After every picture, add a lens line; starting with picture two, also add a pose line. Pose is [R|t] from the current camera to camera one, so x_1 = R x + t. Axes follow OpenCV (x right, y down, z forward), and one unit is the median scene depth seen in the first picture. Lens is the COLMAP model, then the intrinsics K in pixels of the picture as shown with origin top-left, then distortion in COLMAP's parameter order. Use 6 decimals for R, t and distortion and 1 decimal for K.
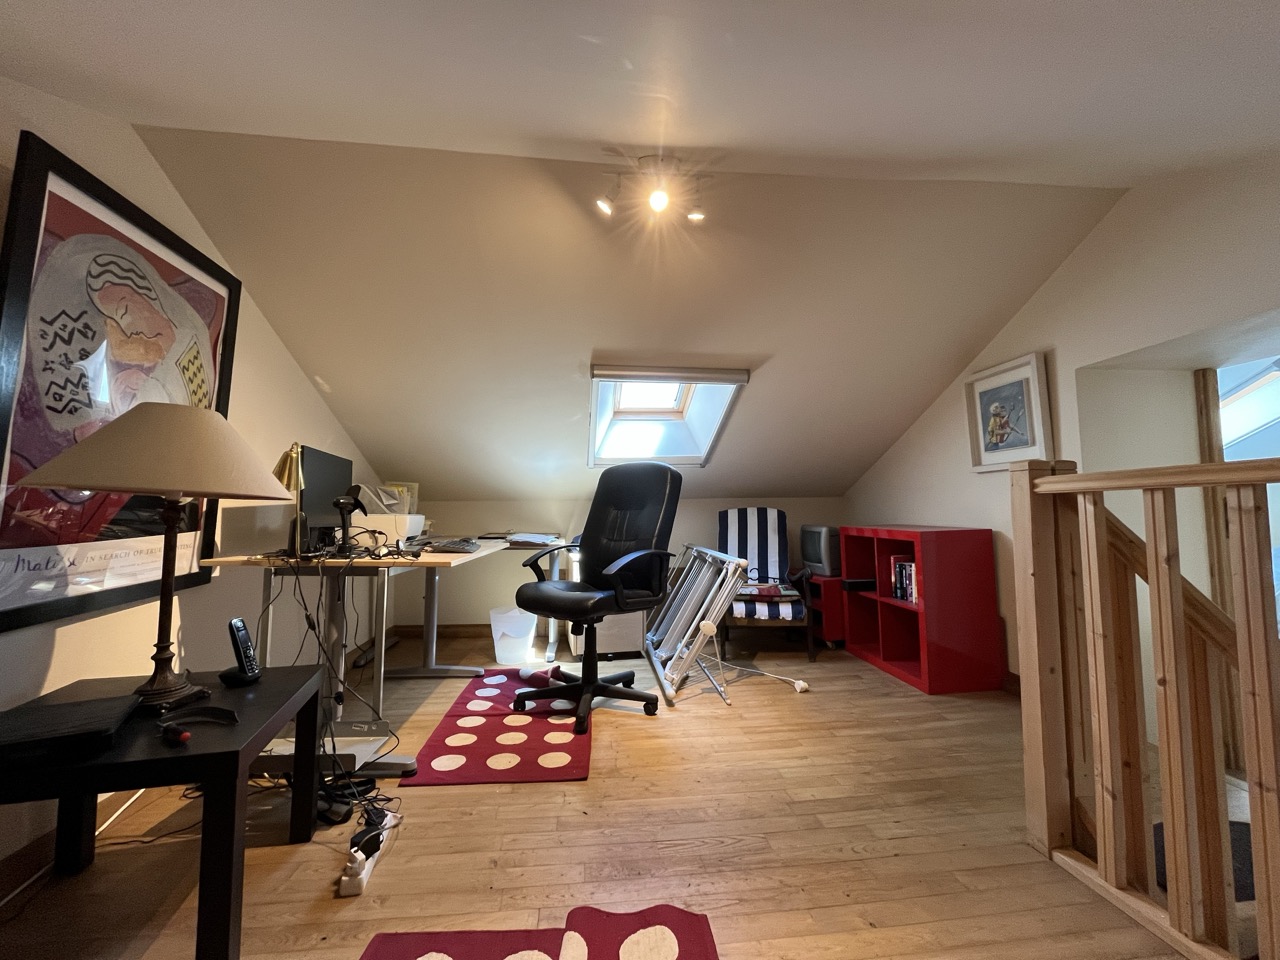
lens RADIAL K [[517.0, 0, 641.7], [0, 517.0, 476.9], [0, 0, 1]] dist [-0.003589, -0.000295]
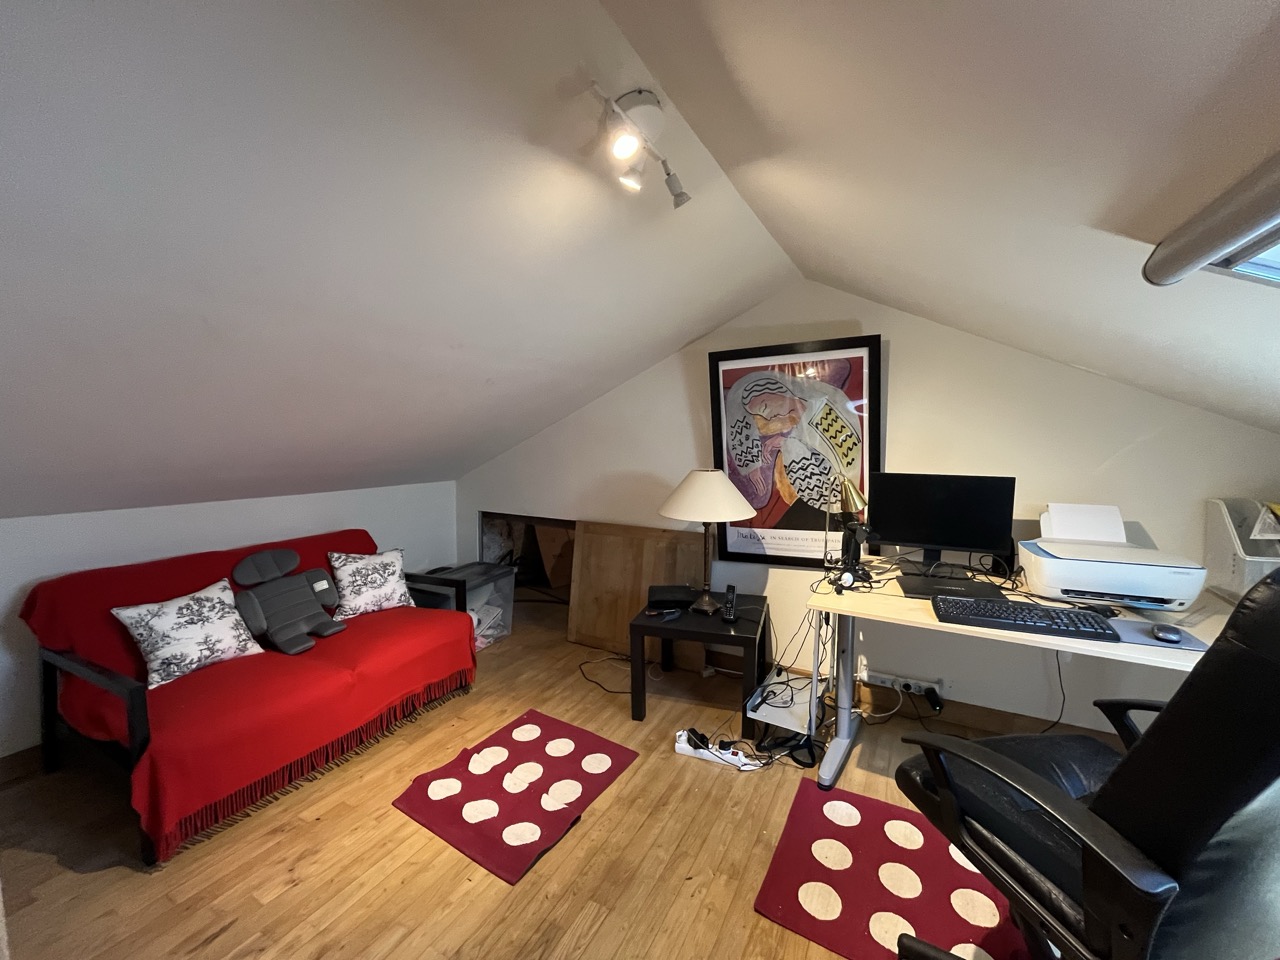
lens RADIAL K [[517.0, 0, 644.1], [0, 517.0, 478.6], [0, 0, 1]] dist [-0.003589, -0.000295]
pose [[-0.580838, 0.070873, -0.810928, 0.826087], [0.060743, 0.997199, 0.043645, -0.186836], [0.811749, -0.023907, -0.583516, 1.846182]]
